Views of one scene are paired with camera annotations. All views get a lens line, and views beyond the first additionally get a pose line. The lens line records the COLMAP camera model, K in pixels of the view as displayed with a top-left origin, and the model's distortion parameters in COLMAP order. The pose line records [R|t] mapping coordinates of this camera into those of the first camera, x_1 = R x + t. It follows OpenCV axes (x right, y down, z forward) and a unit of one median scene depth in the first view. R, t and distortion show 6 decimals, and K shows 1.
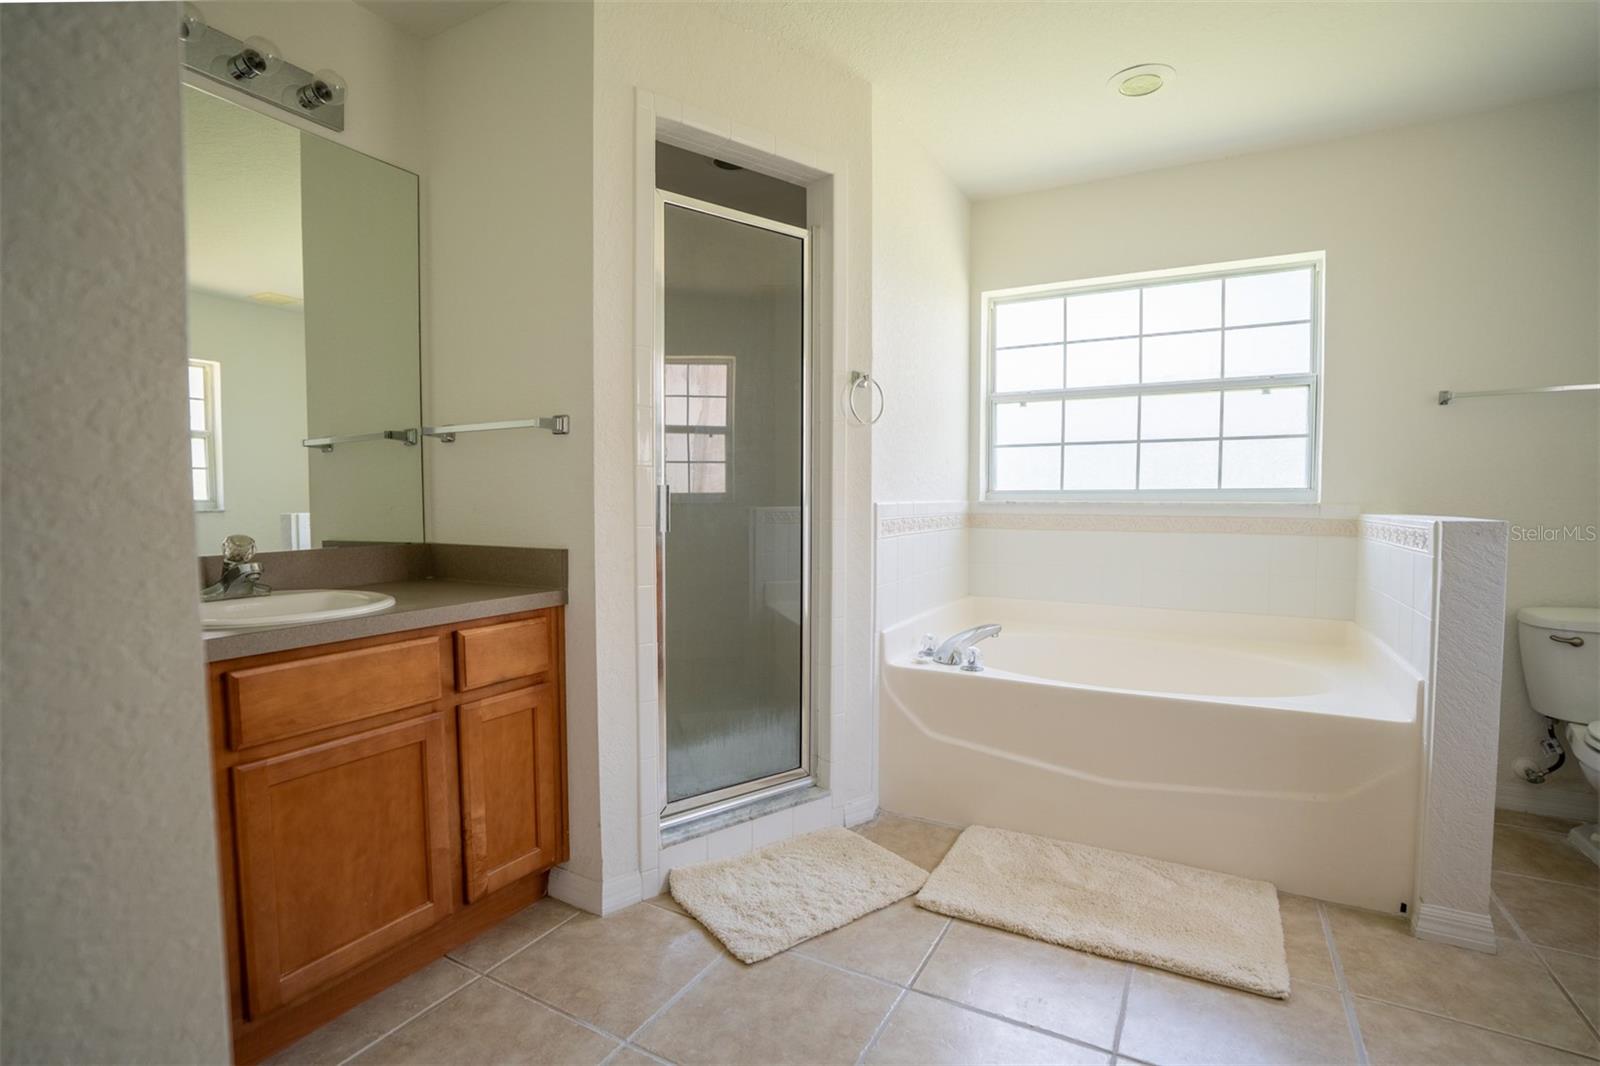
lens RADIAL K [[747.8, 0, 797.4], [0, 747.8, 534.6], [0, 0, 1]] dist [-0.072821, 0.028446]
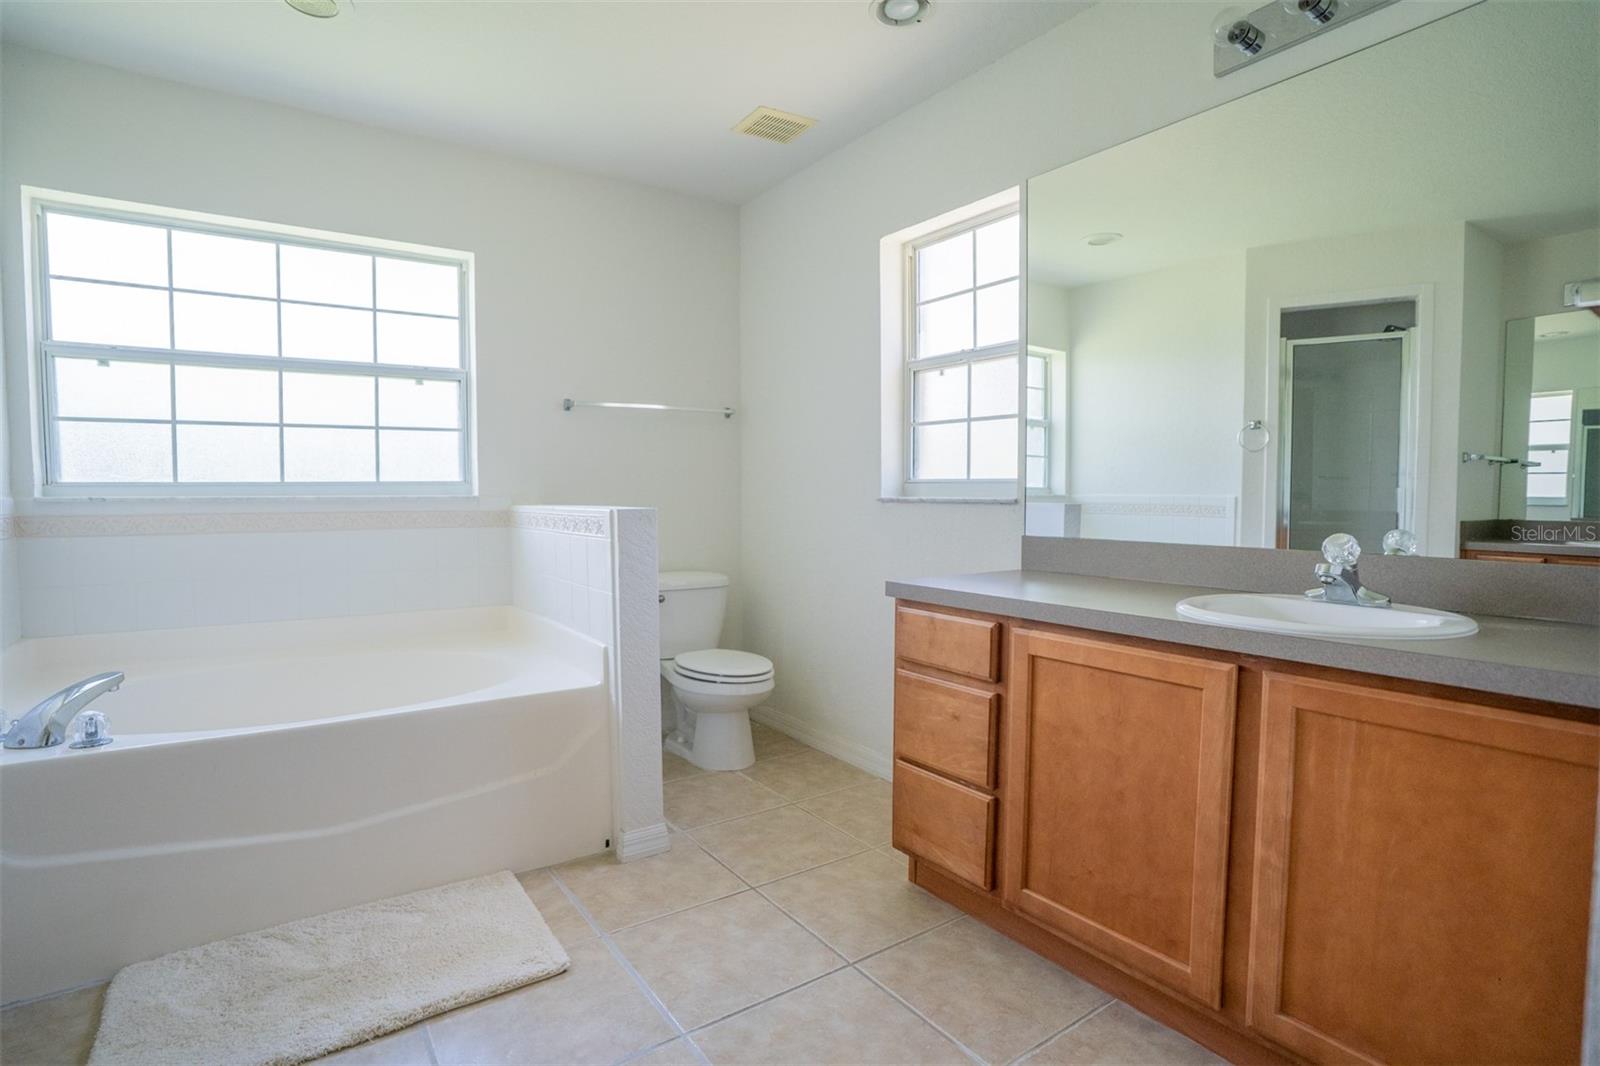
lens RADIAL K [[785.3, 0, 800.0], [0, 785.3, 533.0], [0, 0, 1]] dist [-0.058325, 0.021902]
pose [[0.451041, -0.047318, 0.891248, -0.087779], [0.044516, 0.998543, 0.030486, -0.004610], [-0.891392, 0.025924, 0.452491, 0.109727]]
